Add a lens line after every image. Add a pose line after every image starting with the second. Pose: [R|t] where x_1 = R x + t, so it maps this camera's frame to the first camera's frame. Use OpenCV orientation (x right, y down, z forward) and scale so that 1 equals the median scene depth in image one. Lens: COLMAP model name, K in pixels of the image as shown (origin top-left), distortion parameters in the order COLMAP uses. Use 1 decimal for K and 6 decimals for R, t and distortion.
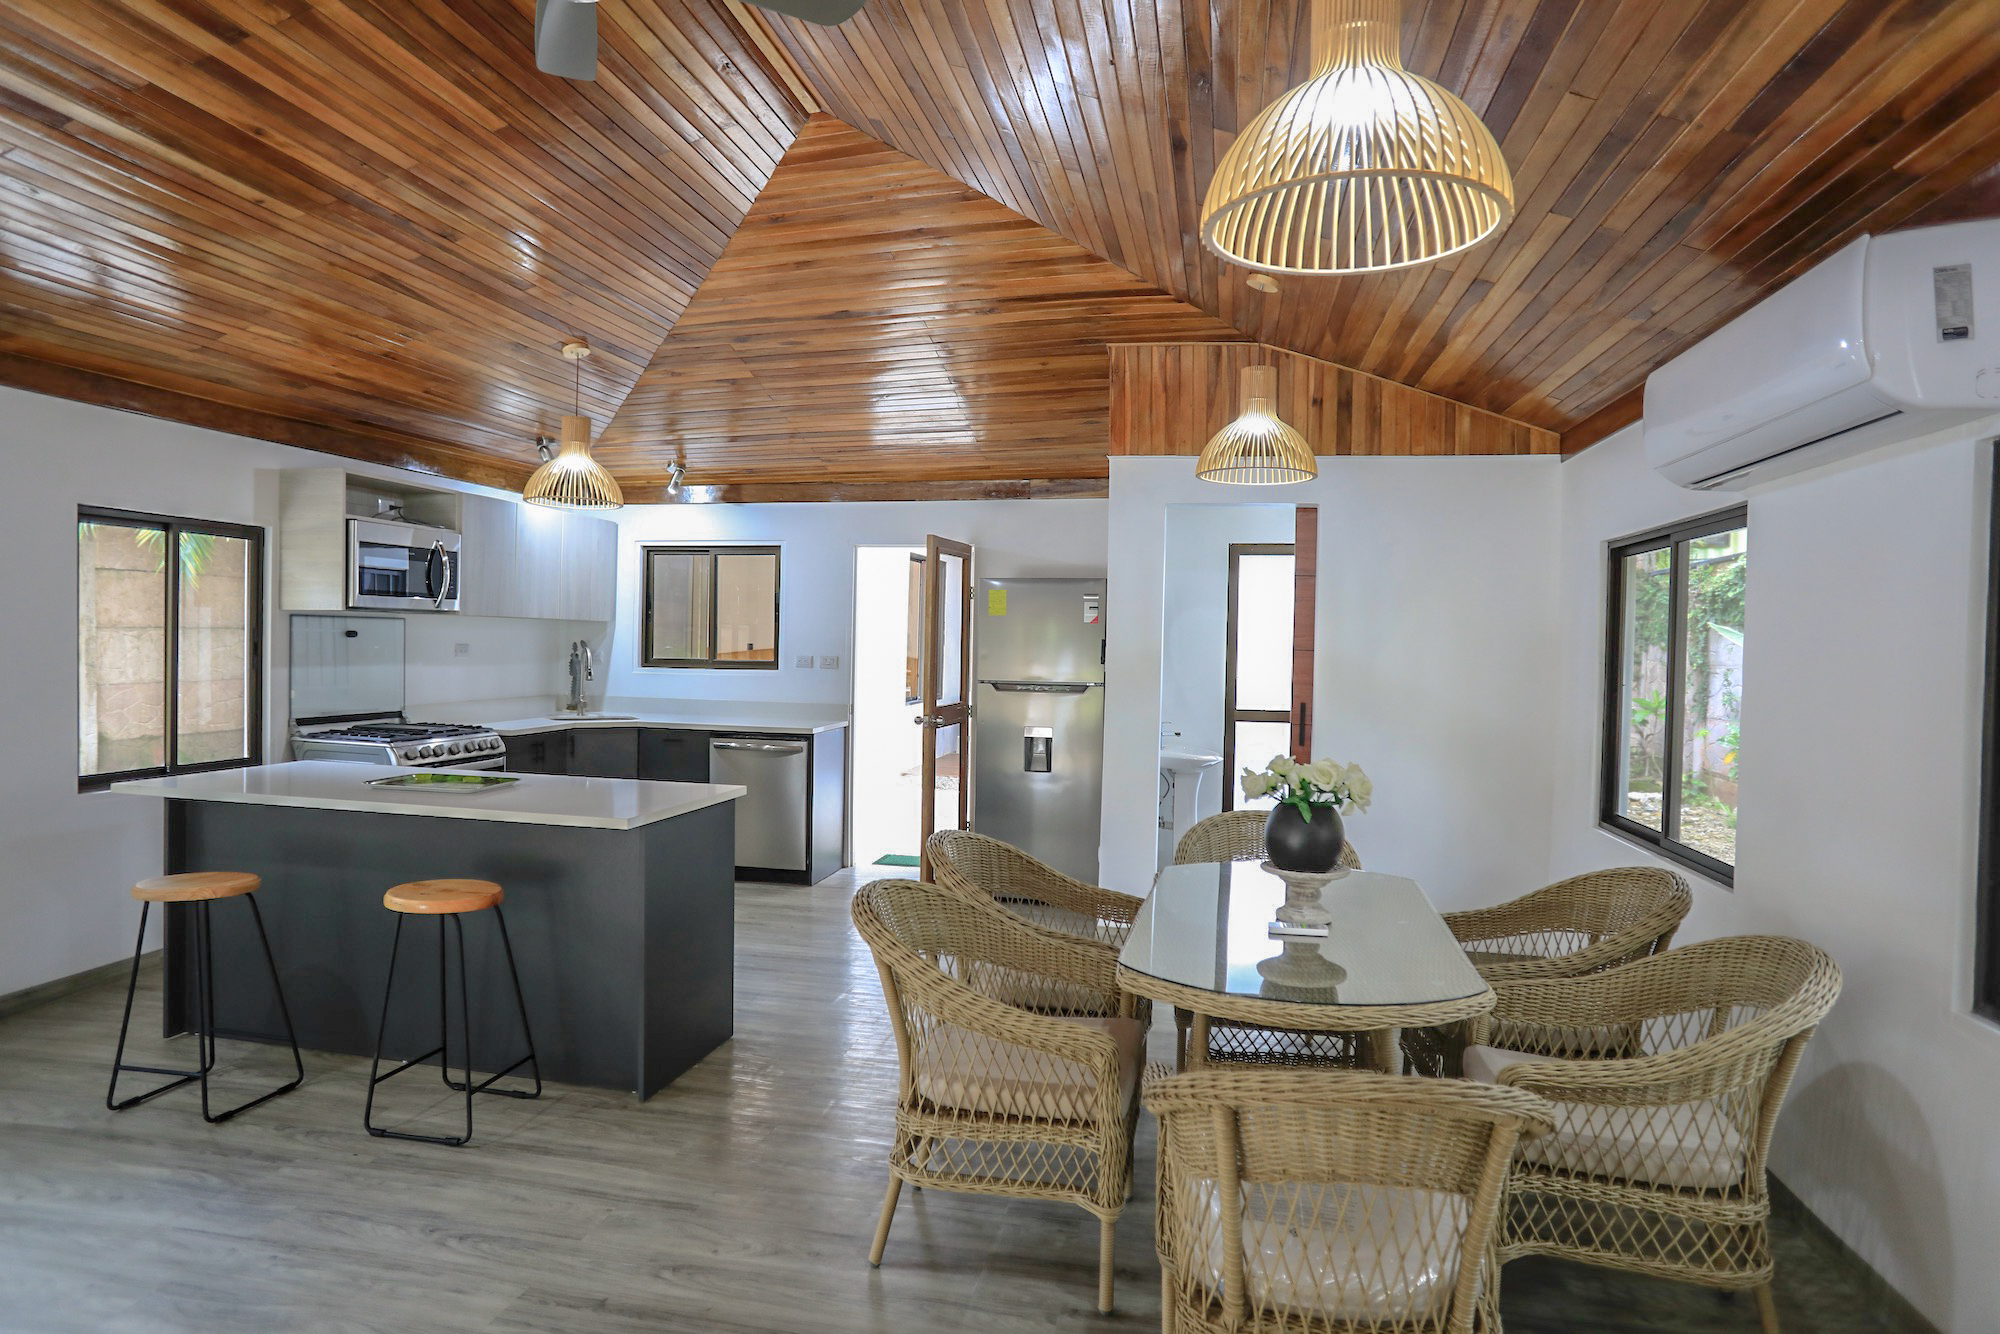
lens RADIAL K [[1140.1, 0, 1000.0], [0, 1140.1, 661.3], [0, 0, 1]] dist [-0.067546, 0.049763]
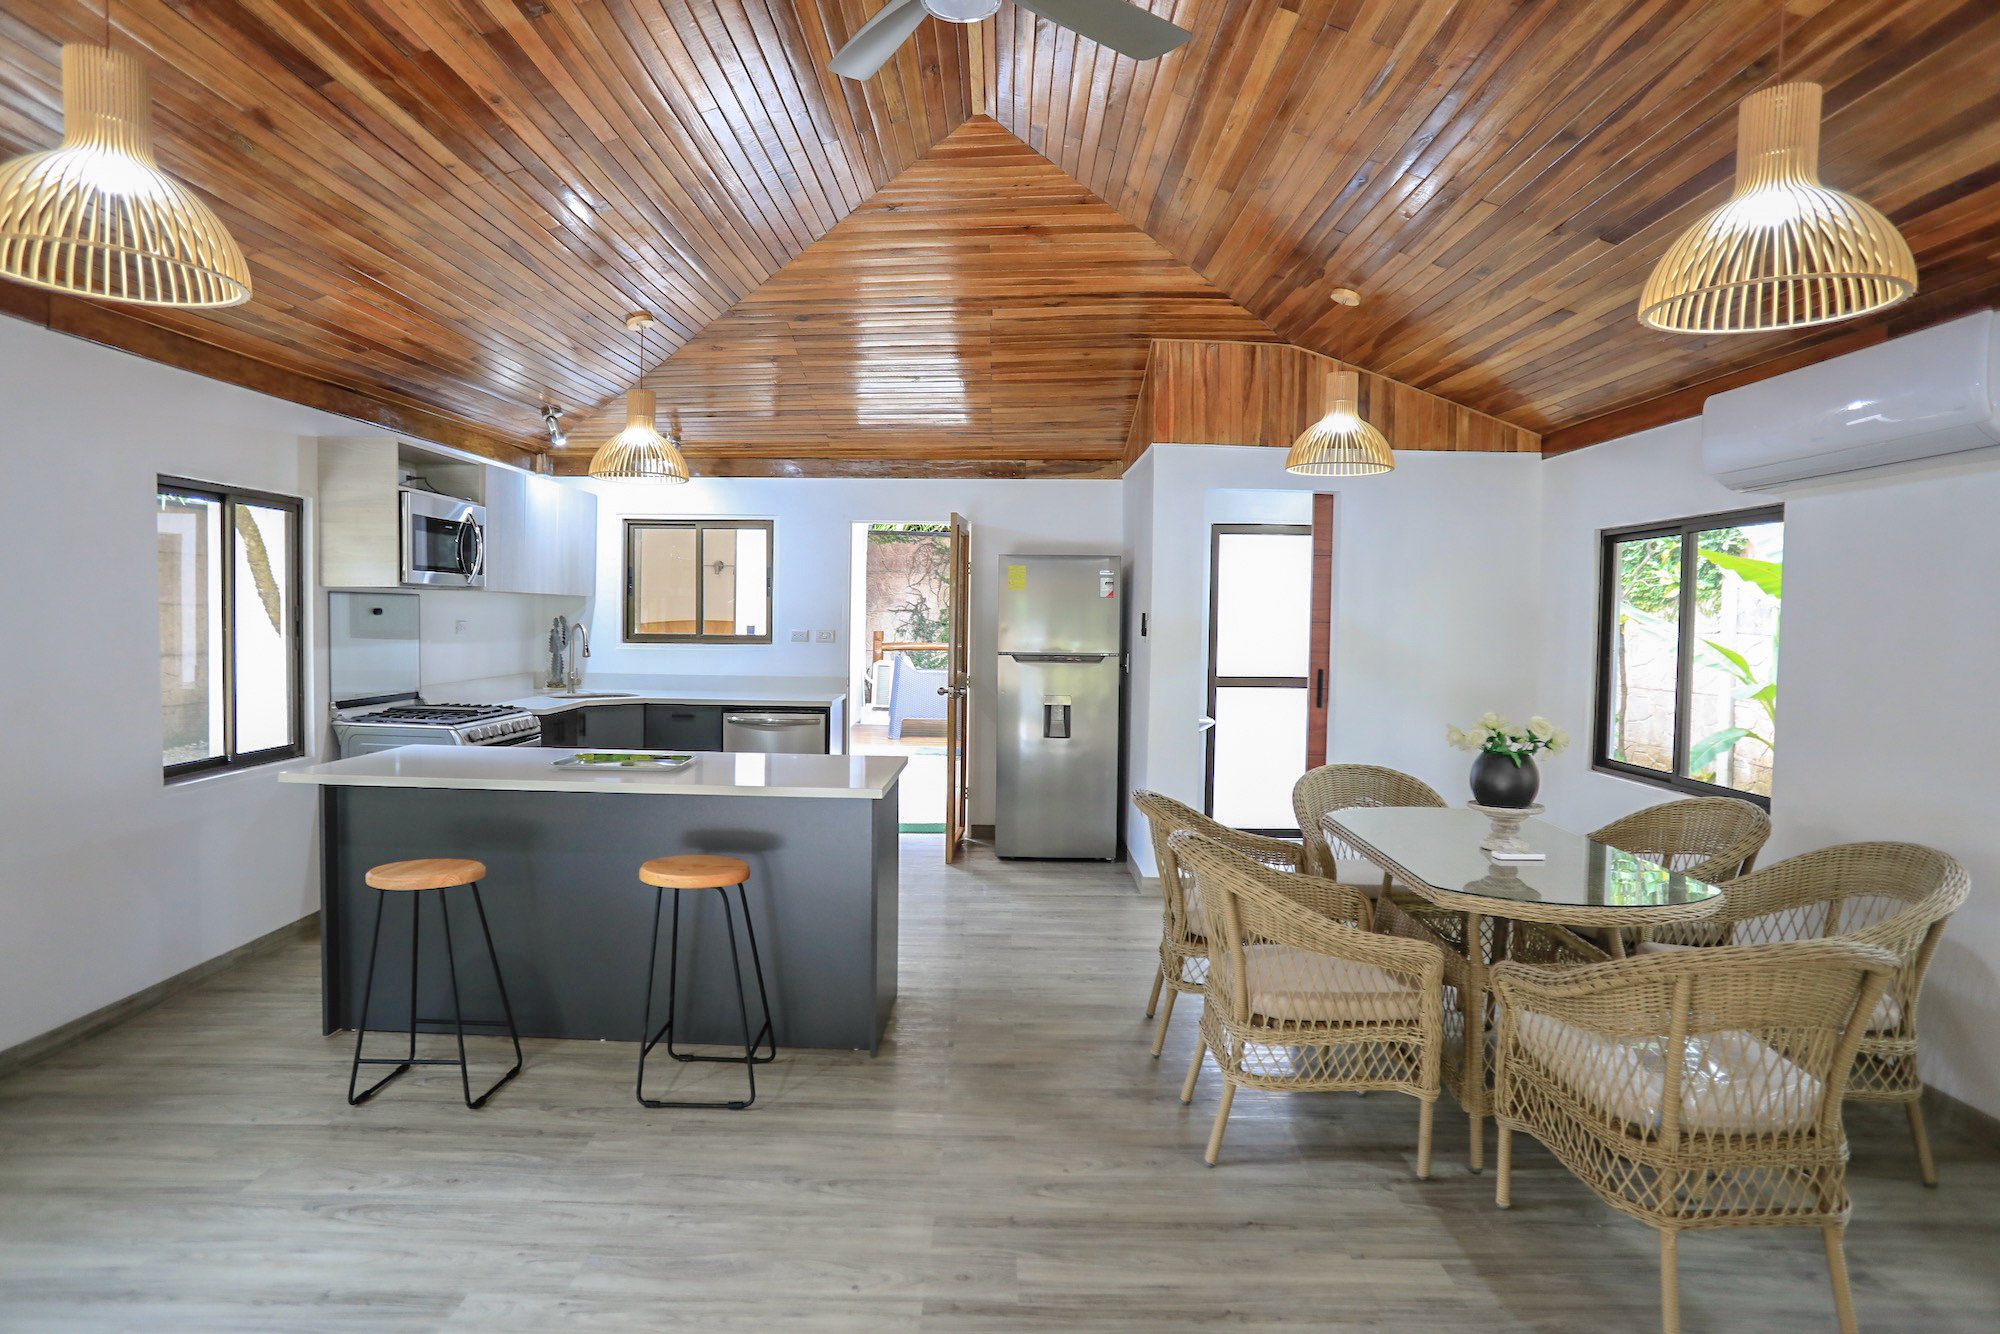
lens RADIAL K [[1140.1, 0, 998.0], [0, 1140.1, 658.9], [0, 0, 1]] dist [-0.067546, 0.049763]
pose [[0.981110, -0.012680, 0.193032, -0.276947], [0.008042, 0.999660, 0.024796, -0.004027], [-0.193281, -0.022775, 0.980879, -0.036499]]
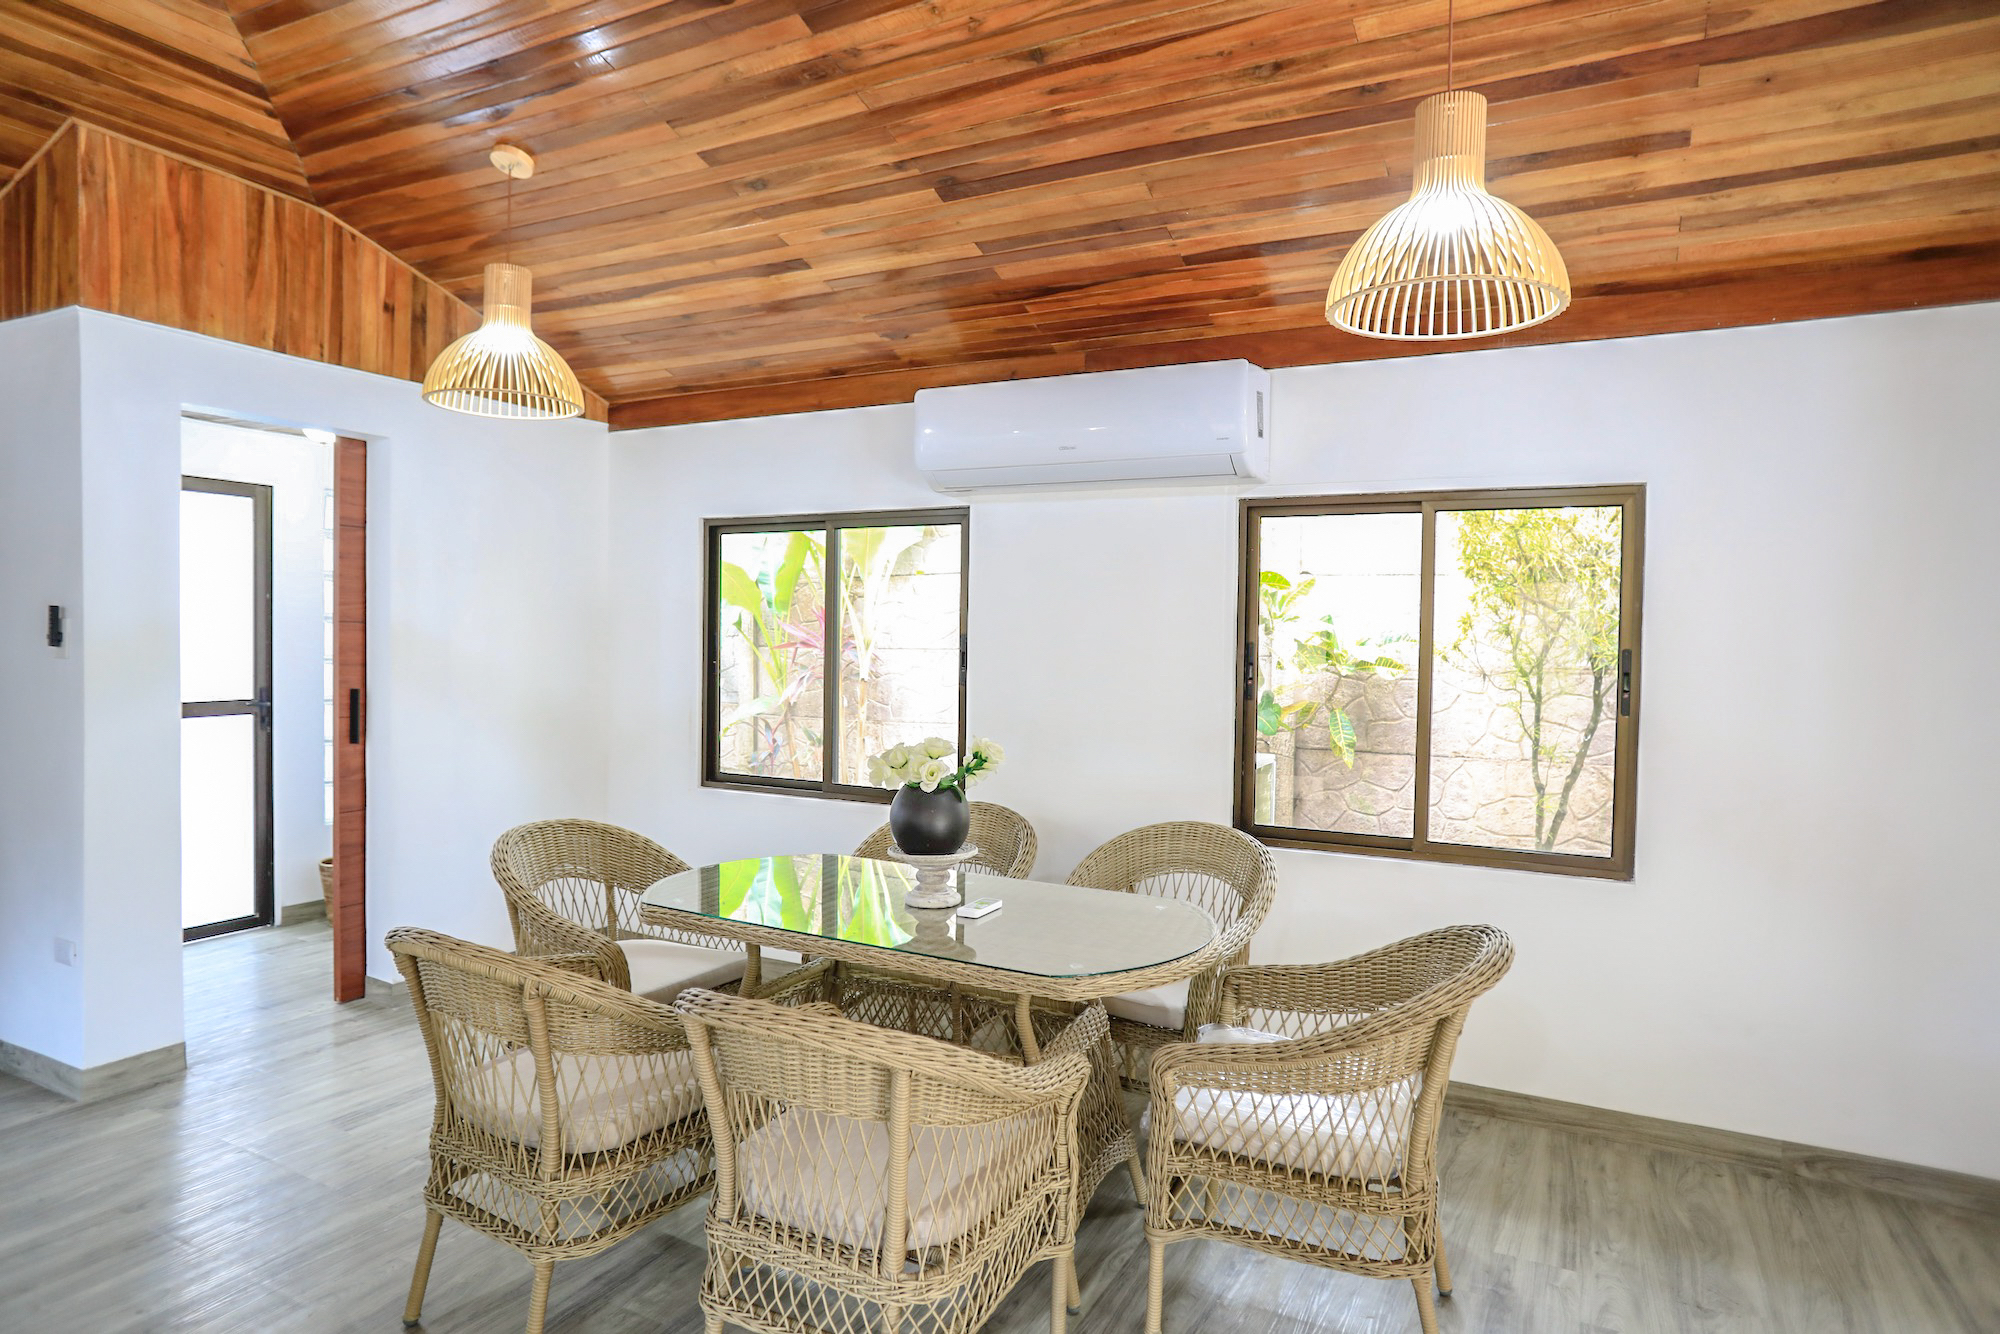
lens RADIAL K [[1097.2, 0, 1003.9], [0, 1097.2, 654.5], [0, 0, 1]] dist [-0.042038, 0.012470]
pose [[0.267872, -0.042210, 0.962530, -0.351629], [0.009414, 0.999107, 0.041194, -0.014786], [-0.963409, -0.001974, 0.268030, 0.393221]]
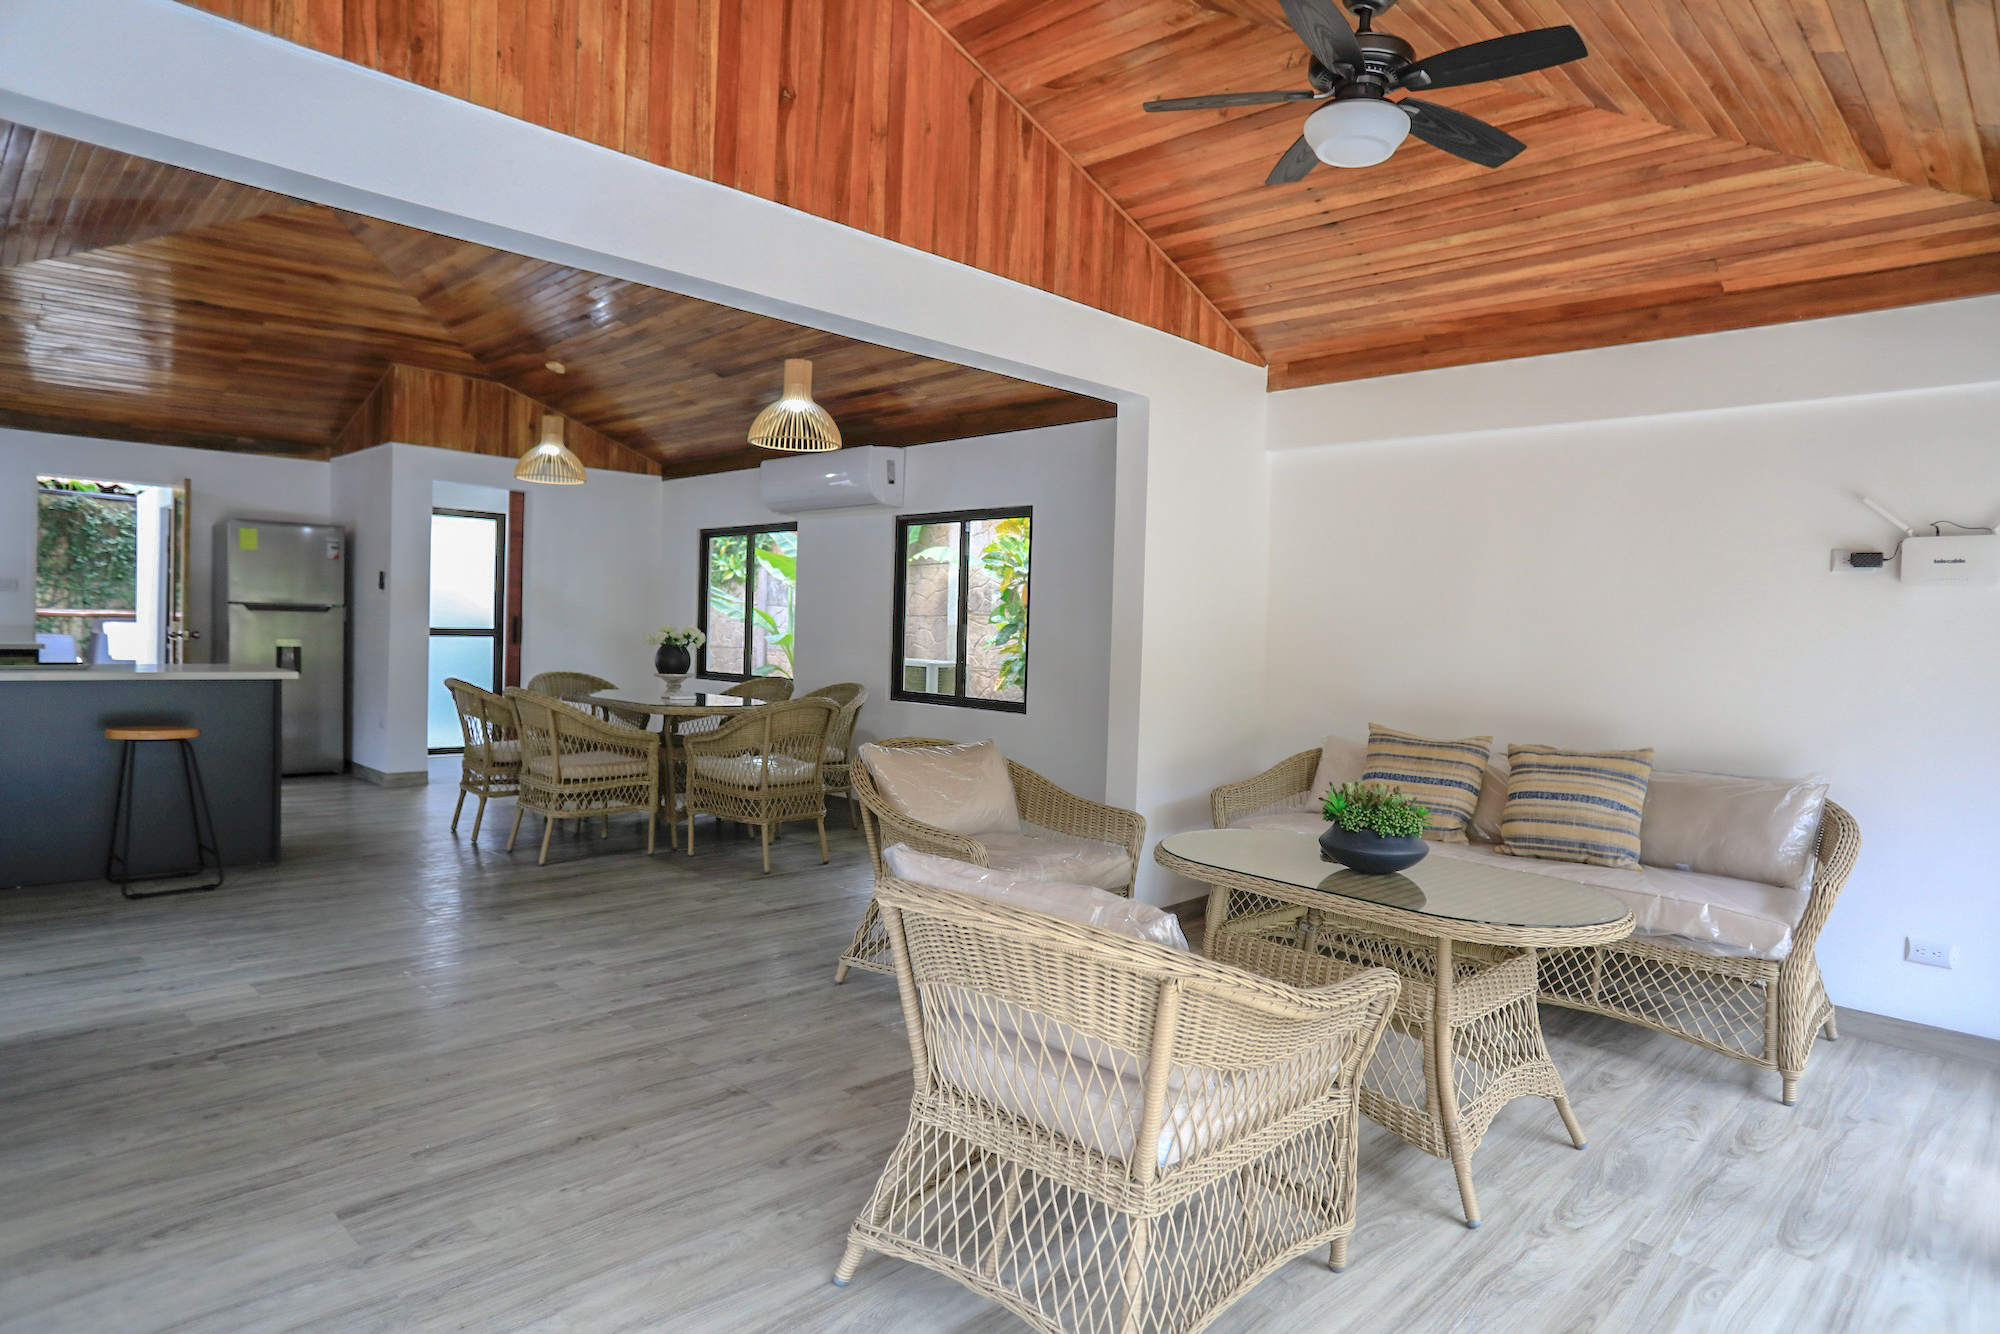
lens RADIAL K [[1140.1, 0, 1008.7], [0, 1140.1, 667.1], [0, 0, 1]] dist [-0.067546, 0.049763]
pose [[0.540884, -0.032954, 0.840452, -0.719911], [-0.005139, 0.999084, 0.042481, 0.039324], [-0.841082, -0.027297, 0.540219, -0.442217]]
